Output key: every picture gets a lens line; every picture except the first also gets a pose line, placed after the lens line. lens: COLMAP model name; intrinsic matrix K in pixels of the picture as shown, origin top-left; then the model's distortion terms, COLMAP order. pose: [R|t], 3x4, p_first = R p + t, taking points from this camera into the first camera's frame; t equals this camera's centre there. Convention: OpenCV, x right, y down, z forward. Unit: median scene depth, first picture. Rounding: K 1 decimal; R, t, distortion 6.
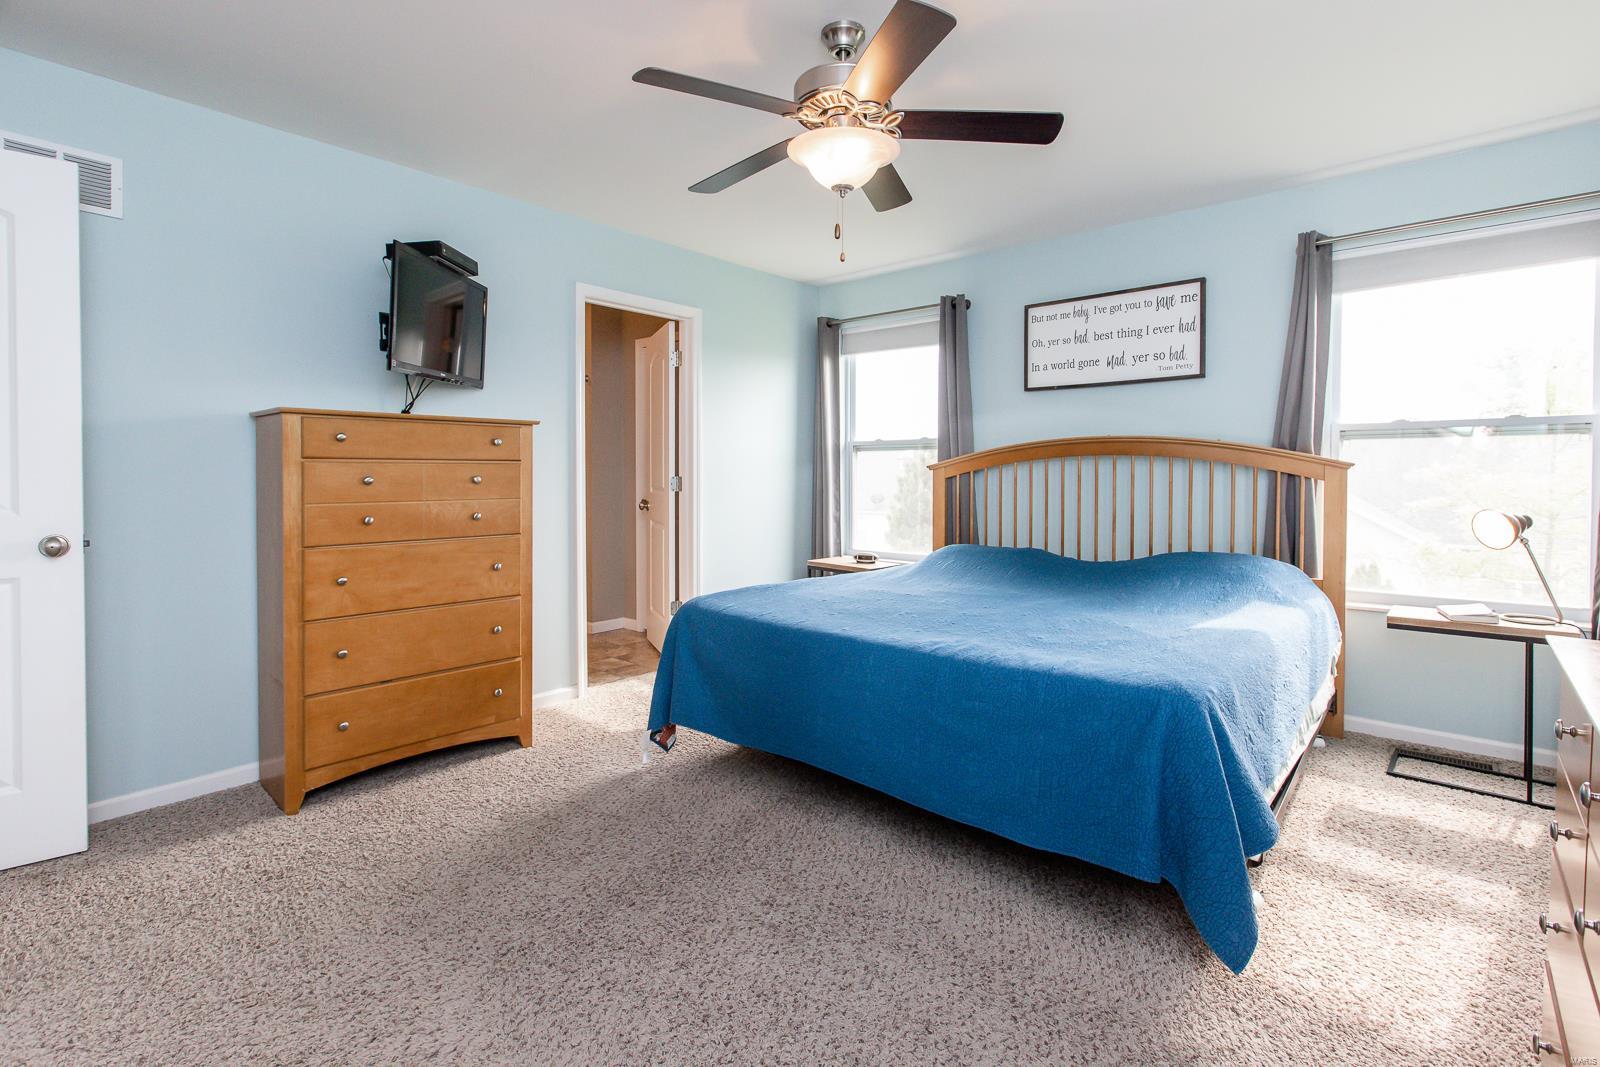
lens RADIAL K [[739.8, 0, 797.6], [0, 739.8, 481.5], [0, 0, 1]] dist [0.001577, 0.000542]
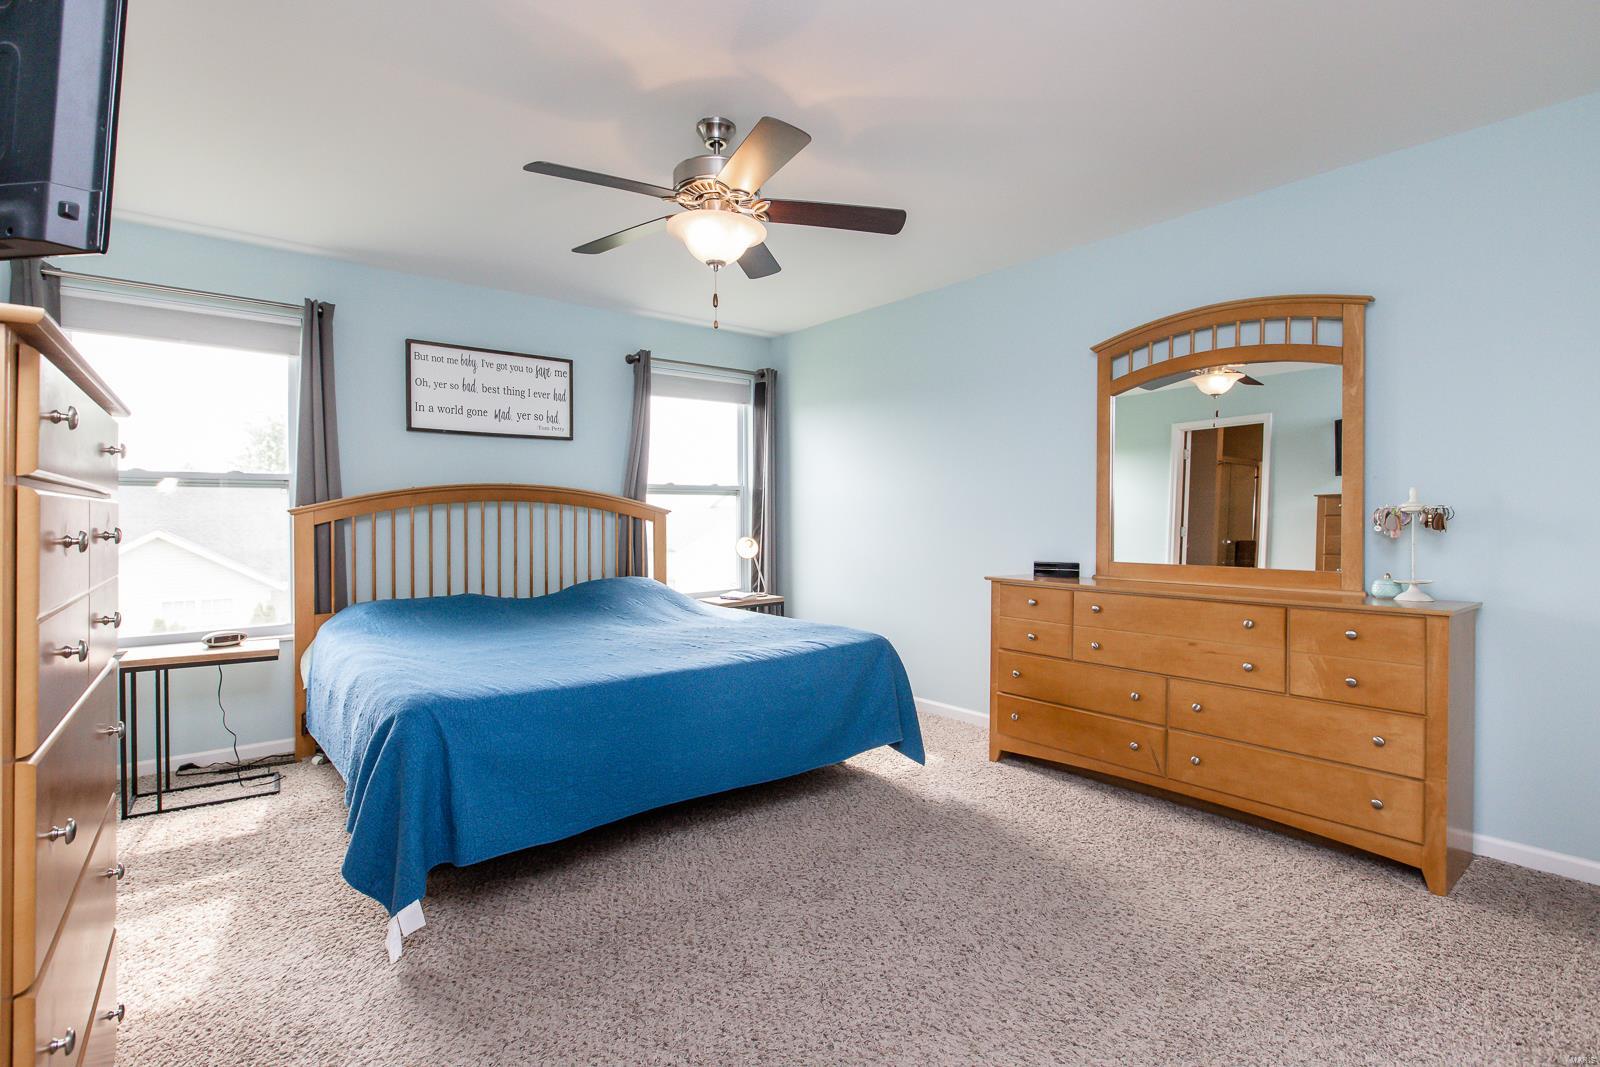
lens RADIAL K [[761.7, 0, 784.6], [0, 761.7, 524.2], [0, 0, 1]] dist [-0.003727, -0.000192]
pose [[0.154501, -0.013368, 0.987902, -0.629576], [0.018774, 0.999768, 0.010592, -0.005372], [-0.987814, 0.016910, 0.154716, 0.423462]]
